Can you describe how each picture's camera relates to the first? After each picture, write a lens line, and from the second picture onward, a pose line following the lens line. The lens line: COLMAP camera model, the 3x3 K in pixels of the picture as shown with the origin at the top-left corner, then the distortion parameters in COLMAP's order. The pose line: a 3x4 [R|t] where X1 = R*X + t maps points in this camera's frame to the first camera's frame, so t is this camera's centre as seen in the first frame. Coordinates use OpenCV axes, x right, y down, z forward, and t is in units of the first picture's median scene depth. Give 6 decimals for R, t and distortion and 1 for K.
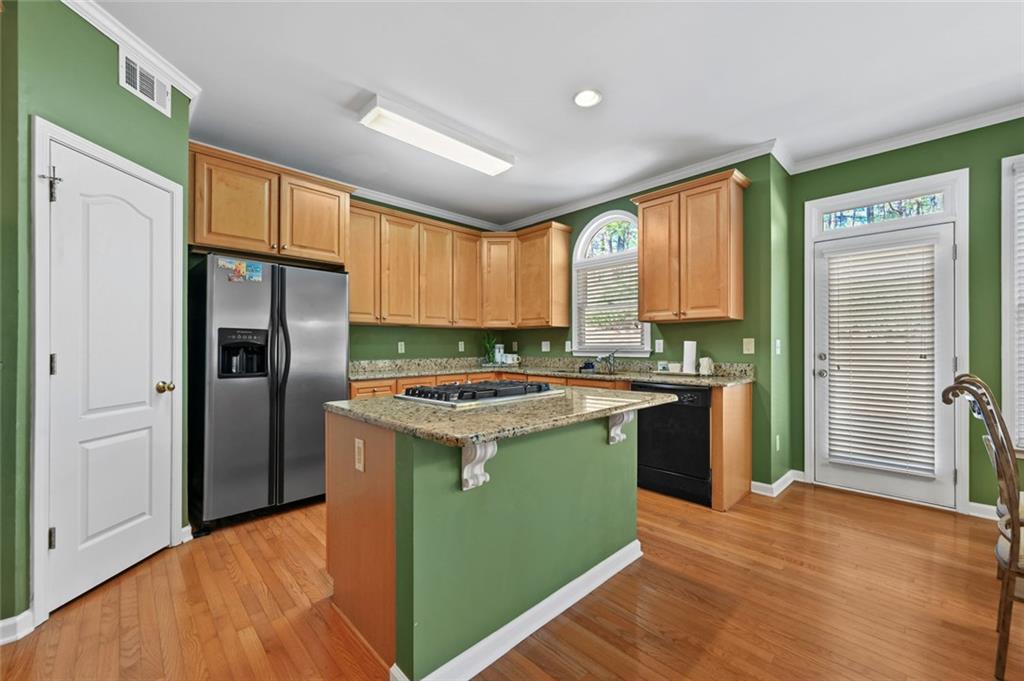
lens RADIAL K [[403.8, 0, 511.4], [0, 403.8, 343.4], [0, 0, 1]] dist [-0.003693, 0.002004]
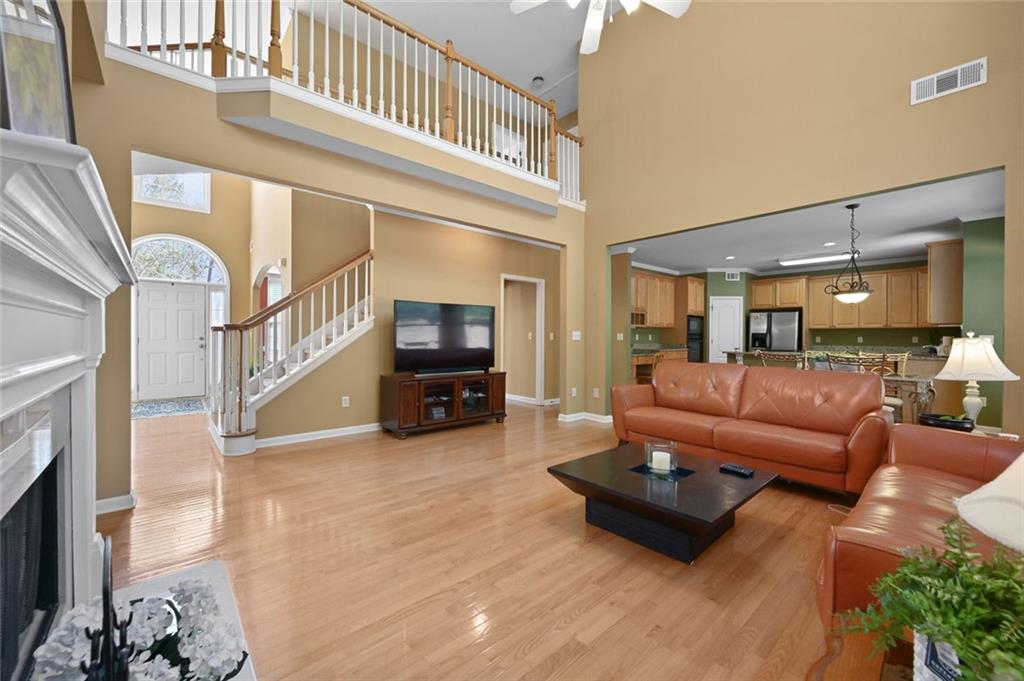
lens RADIAL K [[403.8, 0, 512.3], [0, 403.8, 335.1], [0, 0, 1]] dist [-0.003693, 0.002004]
pose [[-0.041253, -0.004175, -0.999140, 1.852893], [-0.003282, 0.999986, -0.004043, 0.000938], [0.999143, 0.003112, -0.041266, -0.616601]]
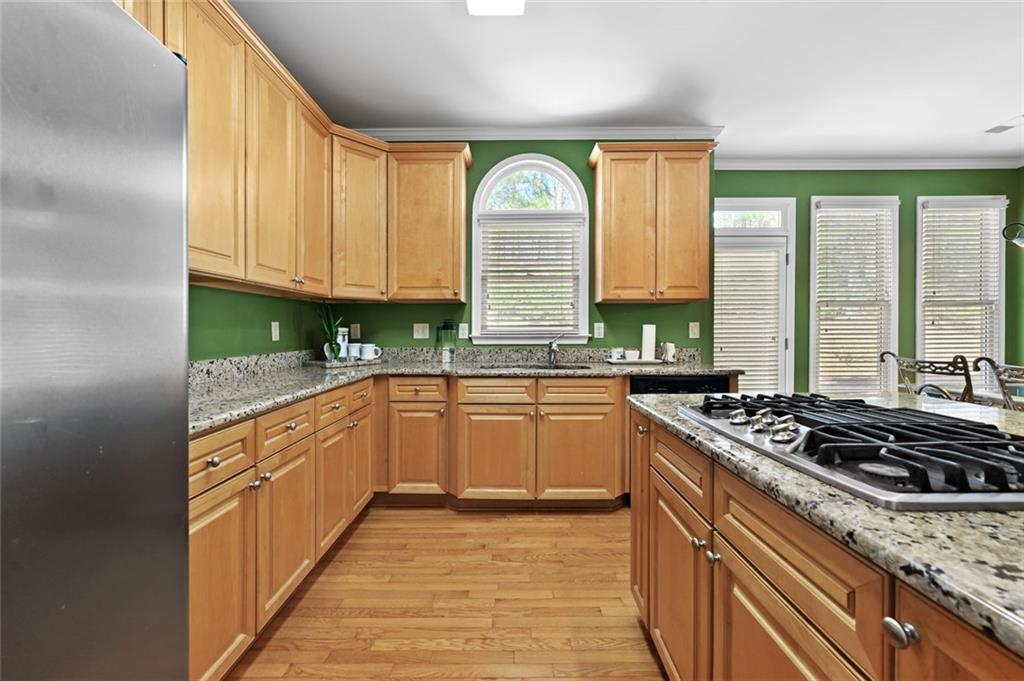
lens RADIAL K [[403.8, 0, 507.0], [0, 403.8, 334.5], [0, 0, 1]] dist [-0.003693, 0.002004]
pose [[0.704635, -0.006942, 0.709536, -0.348354], [-0.003969, 0.999898, 0.013725, 0.004127], [-0.709559, -0.012488, 0.704535, 0.513572]]
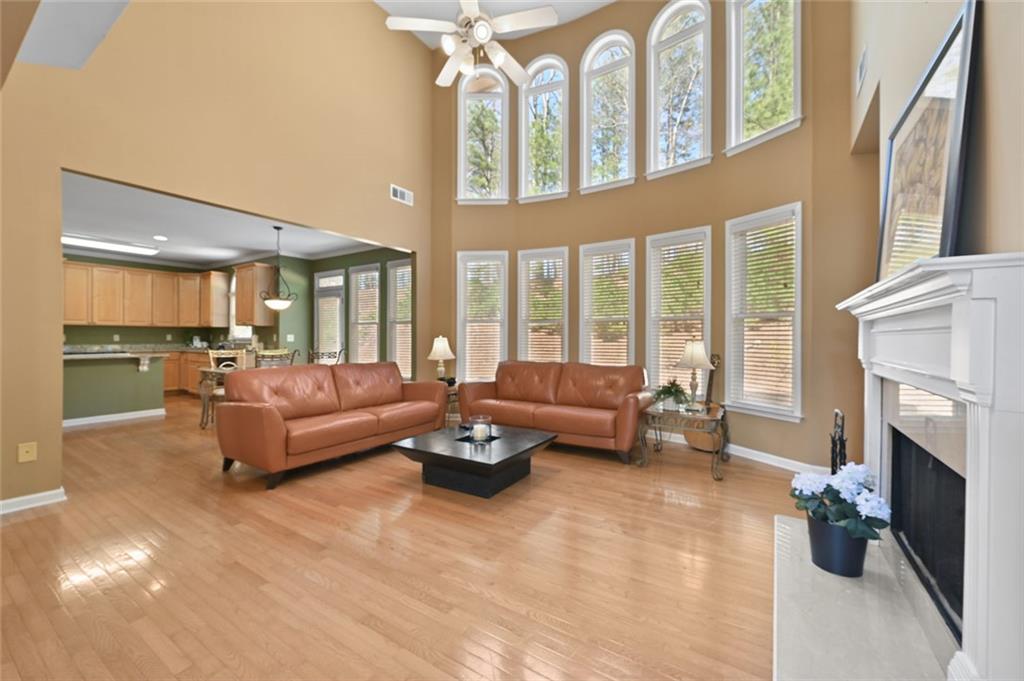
lens RADIAL K [[403.8, 0, 513.4], [0, 403.8, 331.2], [0, 0, 1]] dist [-0.003693, 0.002004]
pose [[0.973234, 0.004611, 0.229771, 1.117880], [-0.003038, 0.999969, -0.007198, -0.013670], [-0.229797, 0.006307, 0.973218, -1.239412]]
